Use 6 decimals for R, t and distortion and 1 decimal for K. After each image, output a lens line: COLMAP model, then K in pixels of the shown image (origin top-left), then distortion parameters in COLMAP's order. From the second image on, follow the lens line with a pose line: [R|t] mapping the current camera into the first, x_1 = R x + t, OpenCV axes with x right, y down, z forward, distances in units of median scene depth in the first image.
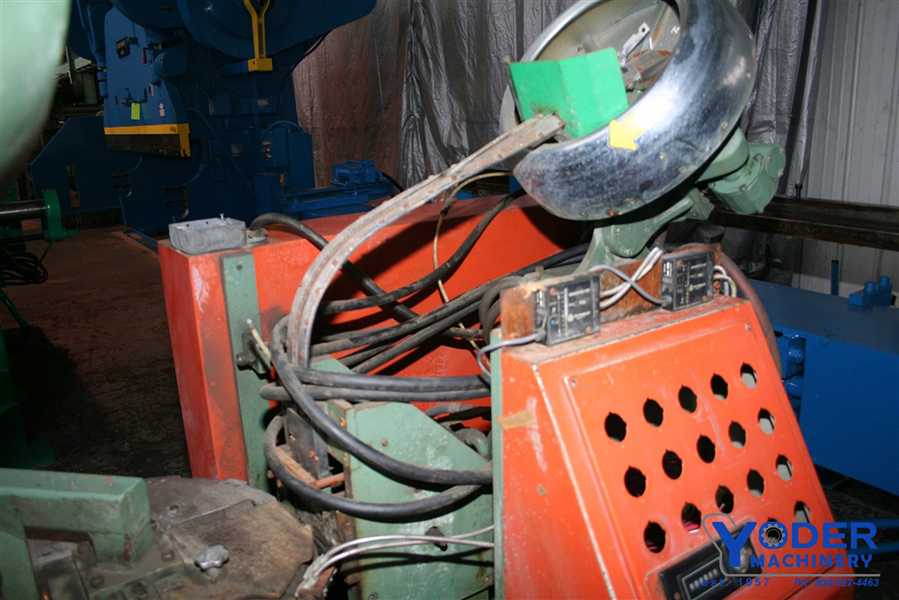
lens RADIAL K [[746.1, 0, 452.4], [0, 746.1, 285.6], [0, 0, 1]] dist [-0.081960, 0.011029]
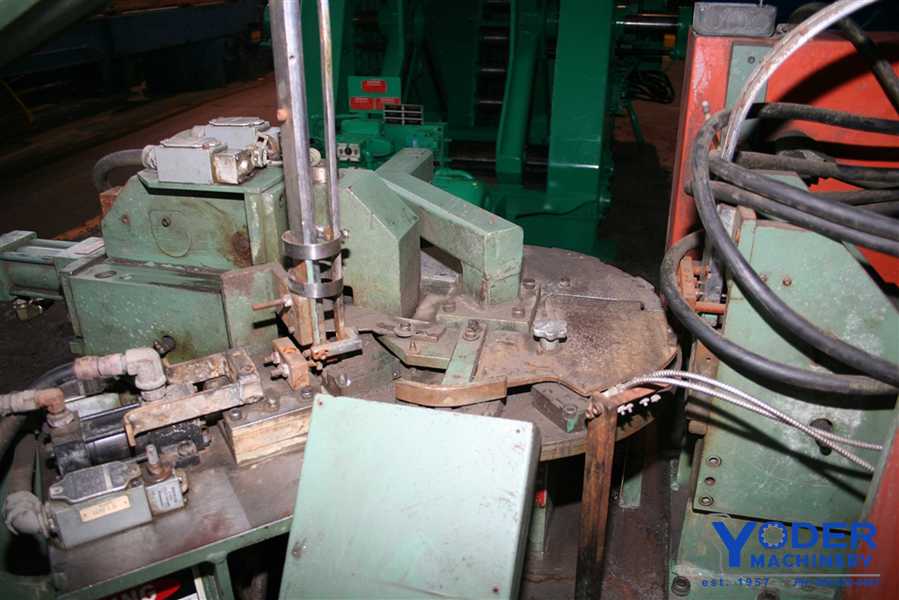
lens RADIAL K [[746.1, 0, 452.4], [0, 746.1, 285.6], [0, 0, 1]] dist [-0.081960, 0.011029]
pose [[0.661693, 0.341304, -0.667588, 0.179168], [-0.205558, 0.938848, 0.276243, 0.079689], [0.721047, -0.045559, 0.691387, 0.244603]]
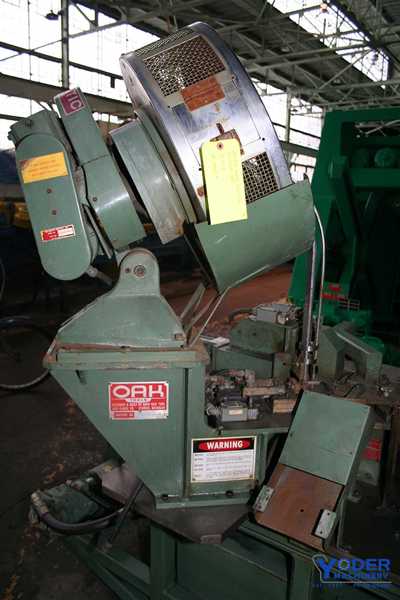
lens RADIAL K [[498.0, 0, 200.0], [0, 498.0, 300.0], [0, 0, 1]] dist [-0.081960, 0.011029]
pose [[0.336666, 0.253261, -0.906926, 0.863074], [-0.280101, 0.946487, 0.160331, -0.020101], [0.898999, 0.200053, 0.389588, -0.306678]]
